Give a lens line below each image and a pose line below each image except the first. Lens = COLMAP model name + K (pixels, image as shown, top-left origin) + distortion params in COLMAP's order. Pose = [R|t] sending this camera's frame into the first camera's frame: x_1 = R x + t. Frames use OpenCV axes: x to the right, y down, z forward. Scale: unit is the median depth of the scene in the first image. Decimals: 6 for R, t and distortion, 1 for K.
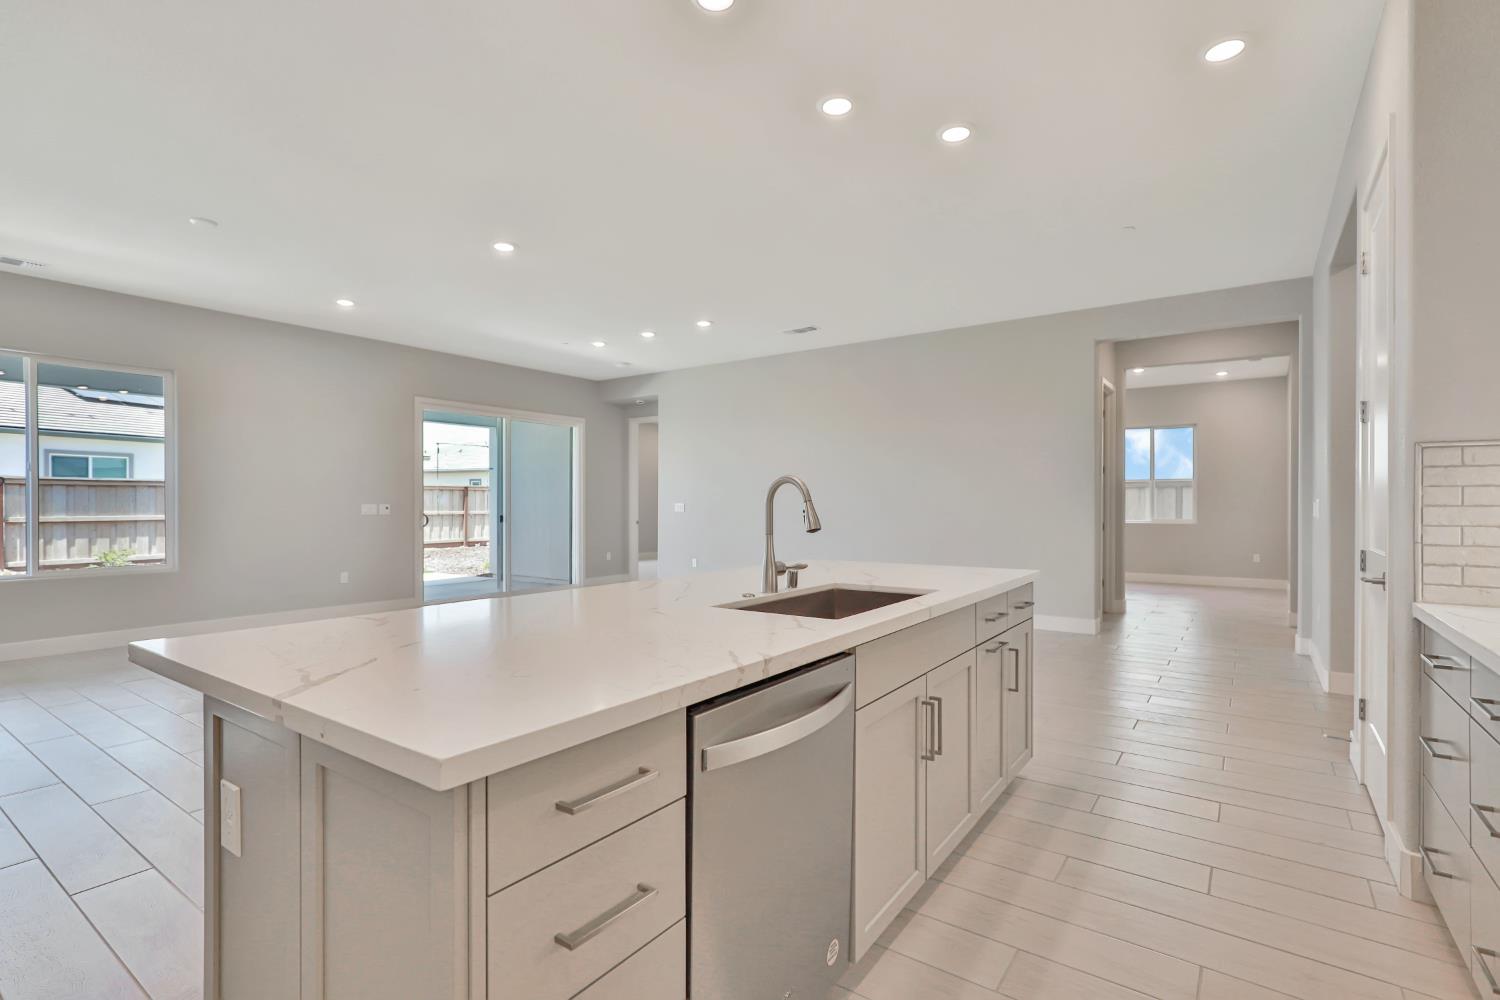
lens RADIAL K [[709.6, 0, 739.9], [0, 709.6, 505.4], [0, 0, 1]] dist [-0.001286, 0.001398]
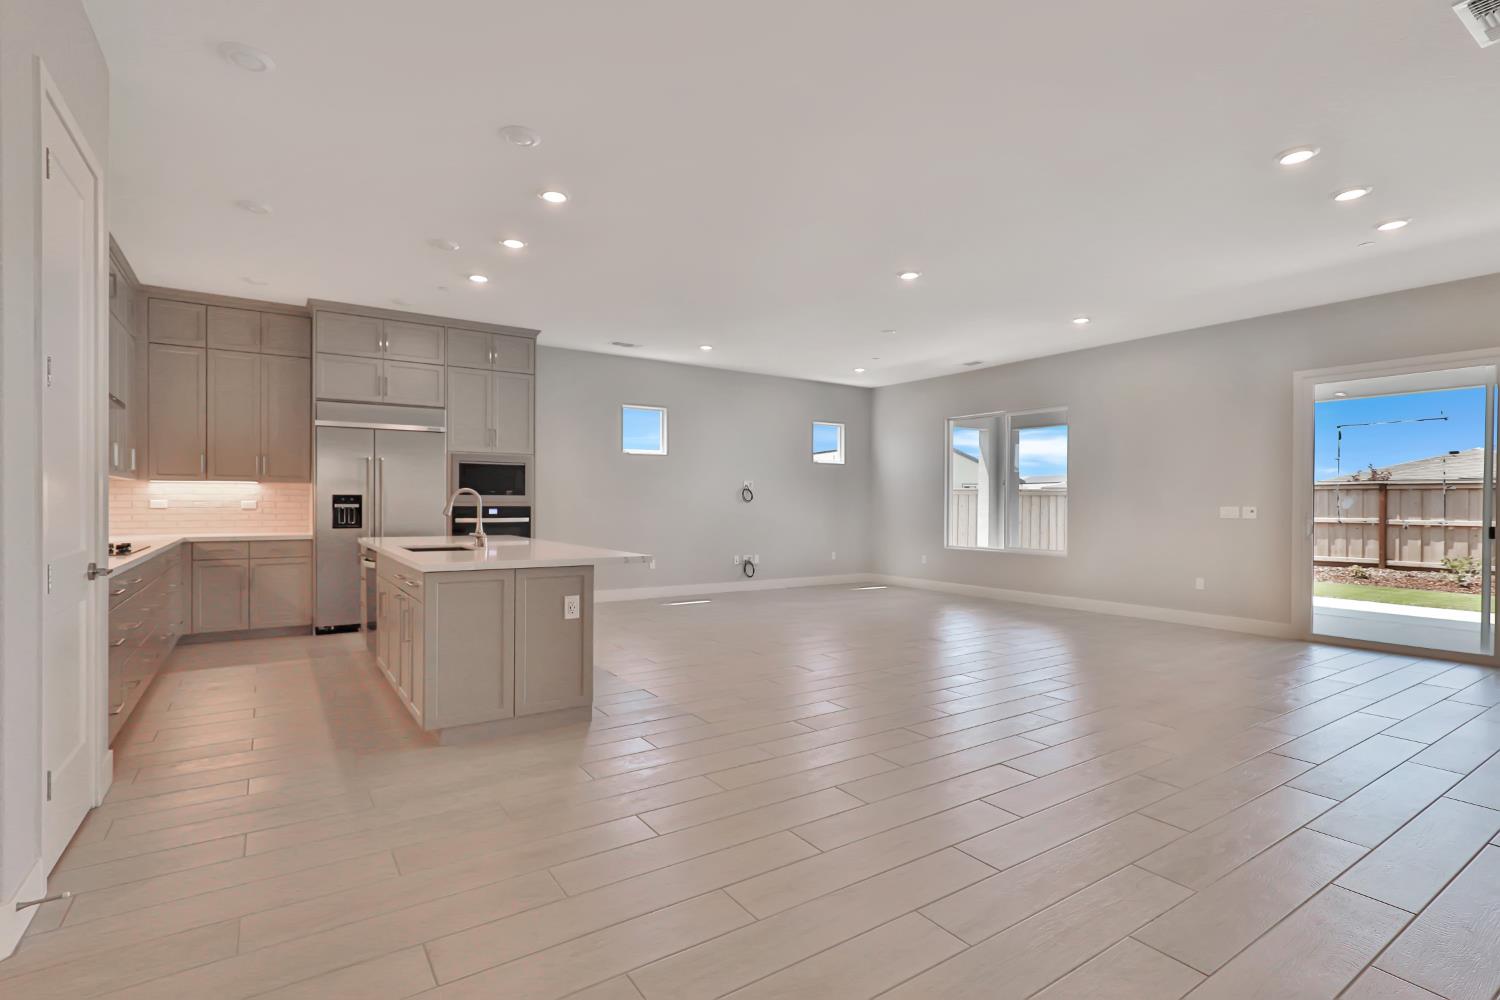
lens RADIAL K [[697.5, 0, 782.1], [0, 697.5, 511.5], [0, 0, 1]] dist [0.000853, -0.000095]
pose [[-0.300715, 0.010847, -0.953652, 0.287507], [-0.009049, 0.999858, 0.014226, -0.001922], [0.953671, 0.012907, -0.300574, 0.425998]]
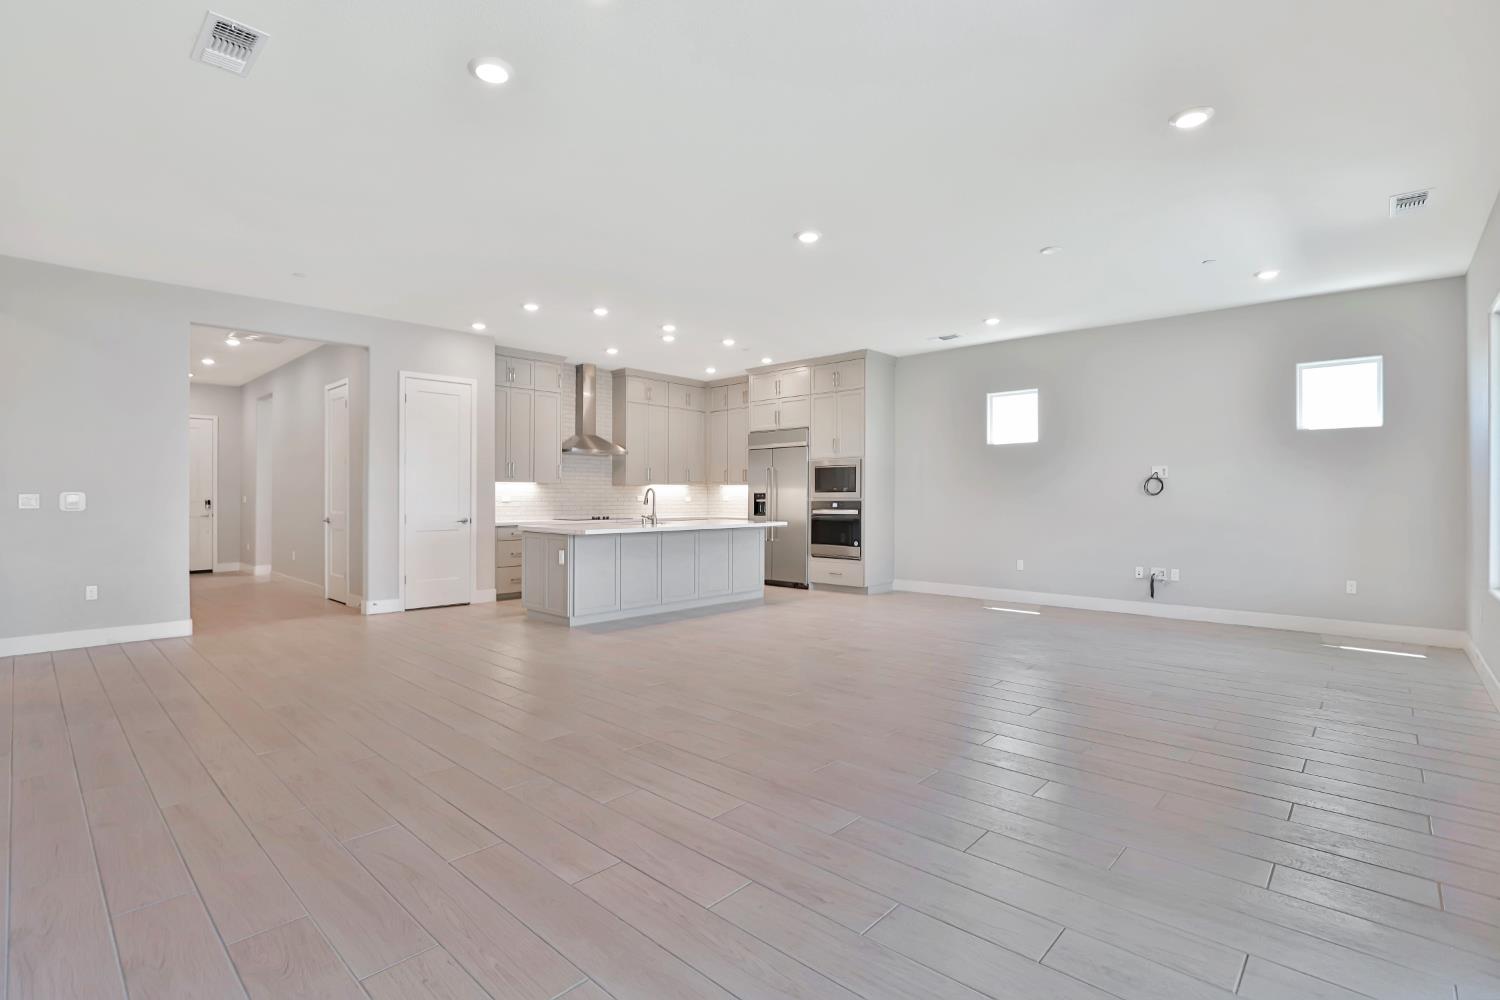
lens RADIAL K [[709.6, 0, 752.4], [0, 709.6, 503.8], [0, 0, 1]] dist [-0.001286, 0.001398]
pose [[-0.996720, -0.001700, 0.080910, -0.115558], [-0.001271, 0.999985, 0.005356, 0.002880], [-0.080918, 0.005236, -0.996707, 0.721237]]
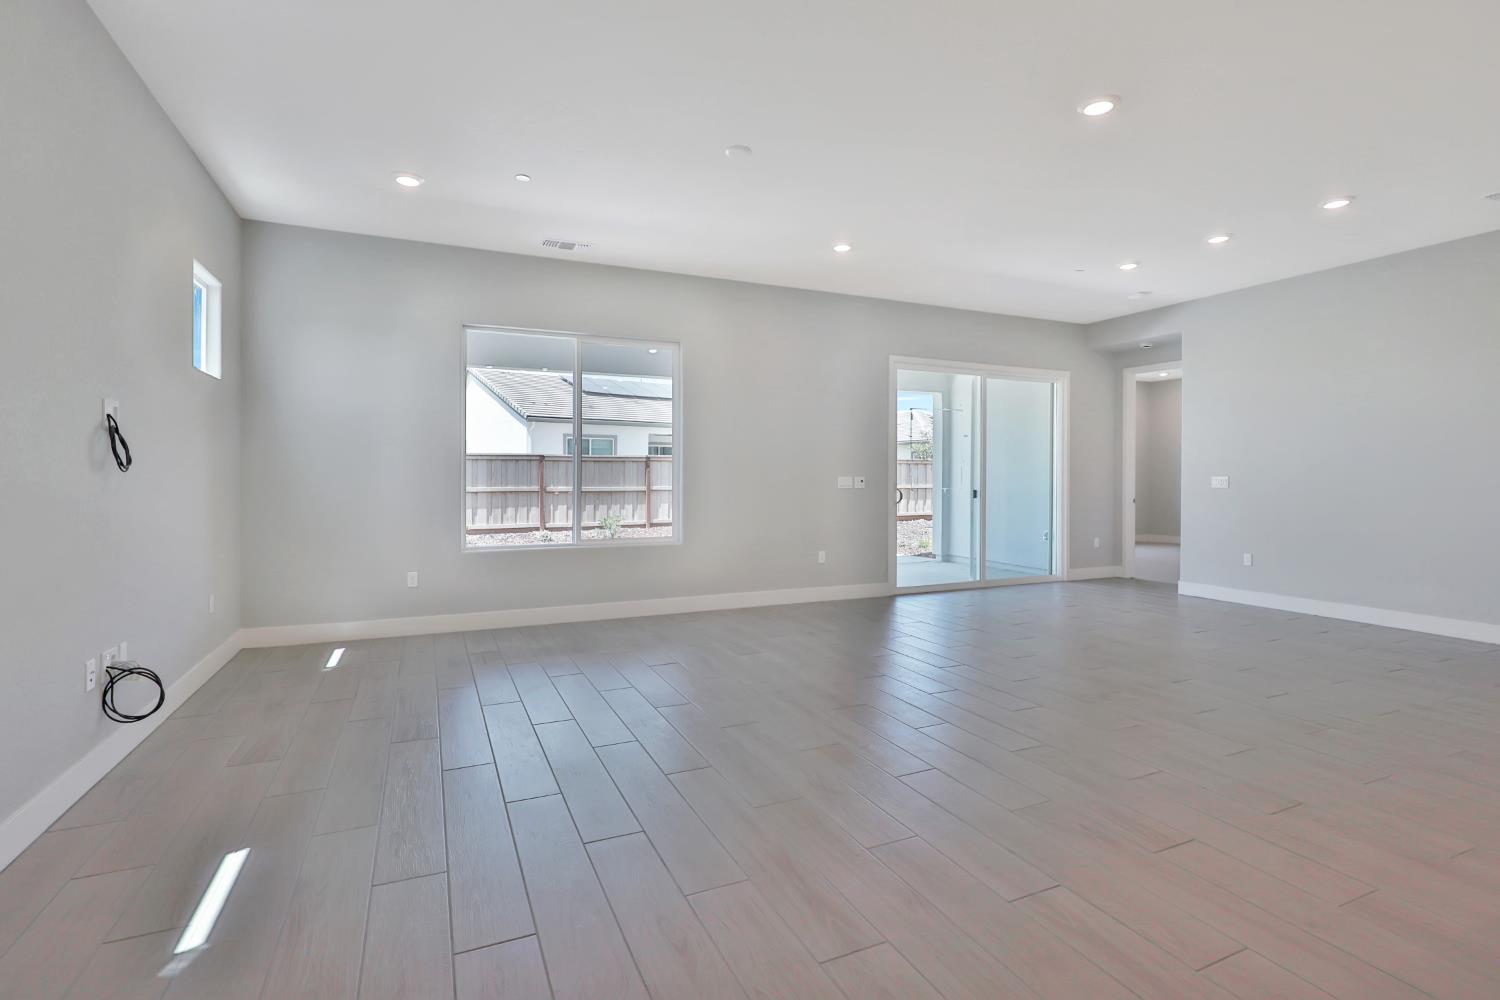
lens RADIAL K [[712.4, 0, 740.7], [0, 712.4, 487.9], [0, 0, 1]] dist [-0.003994, -0.000408]
pose [[0.866568, 0.009346, -0.498971, -0.107877], [-0.003177, 0.999908, 0.013210, 0.000536], [0.499048, -0.009862, 0.866518, 0.083964]]
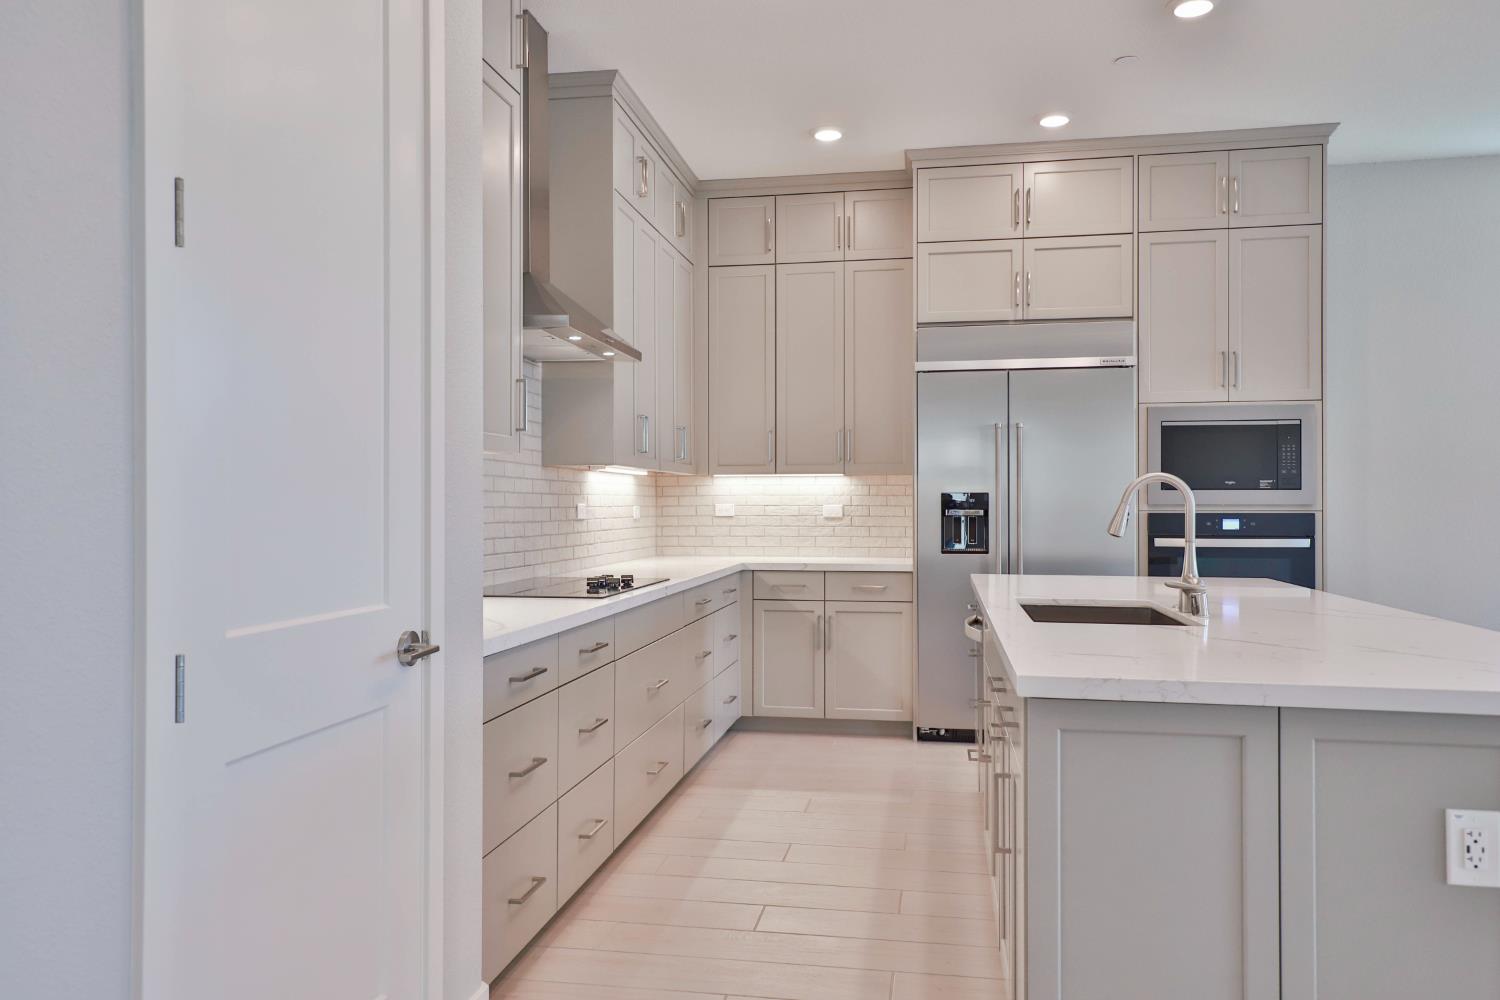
lens RADIAL K [[1158.8, 0, 748.5], [0, 1158.8, 499.2], [0, 0, 1]] dist [0.011142, 0.001670]
pose [[-0.897060, -0.000376, -0.441908, 0.192289], [-0.000059, 1.000000, -0.000731, -0.001185], [0.441908, -0.000630, -0.897060, 0.358215]]
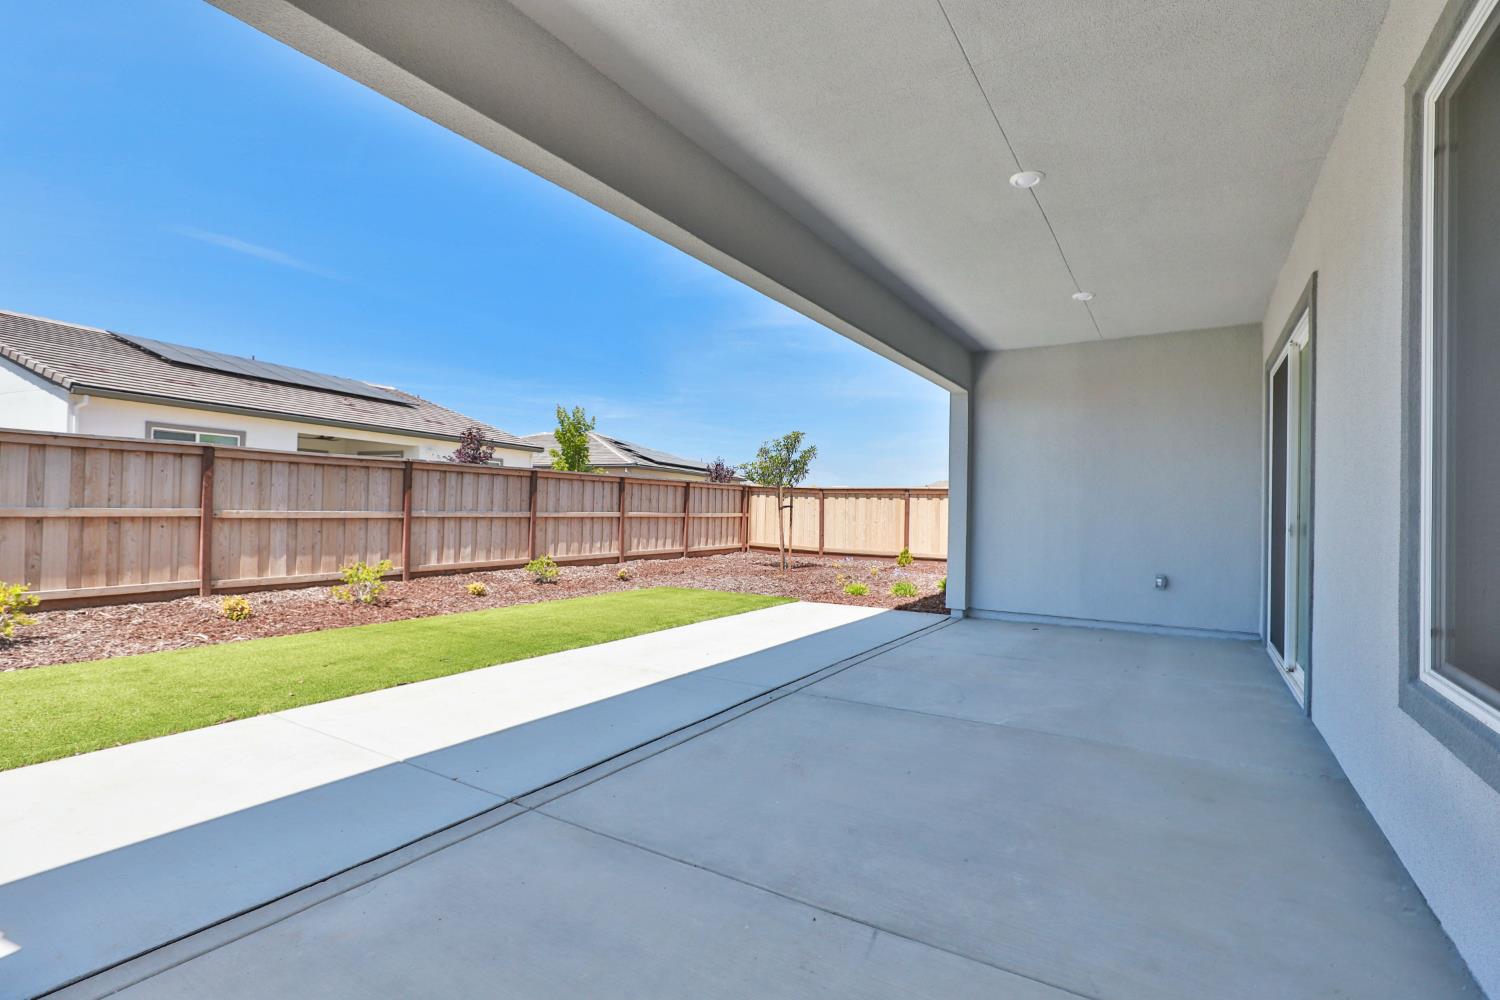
lens RADIAL K [[709.6, 0, 748.6], [0, 709.6, 504.1], [0, 0, 1]] dist [-0.001286, 0.001398]
pose [[0.998908, 0.021708, 0.041375, -0.575938], [-0.021175, 0.999688, -0.013284, 0.010304], [-0.041650, 0.012394, 0.999055, 0.336539]]
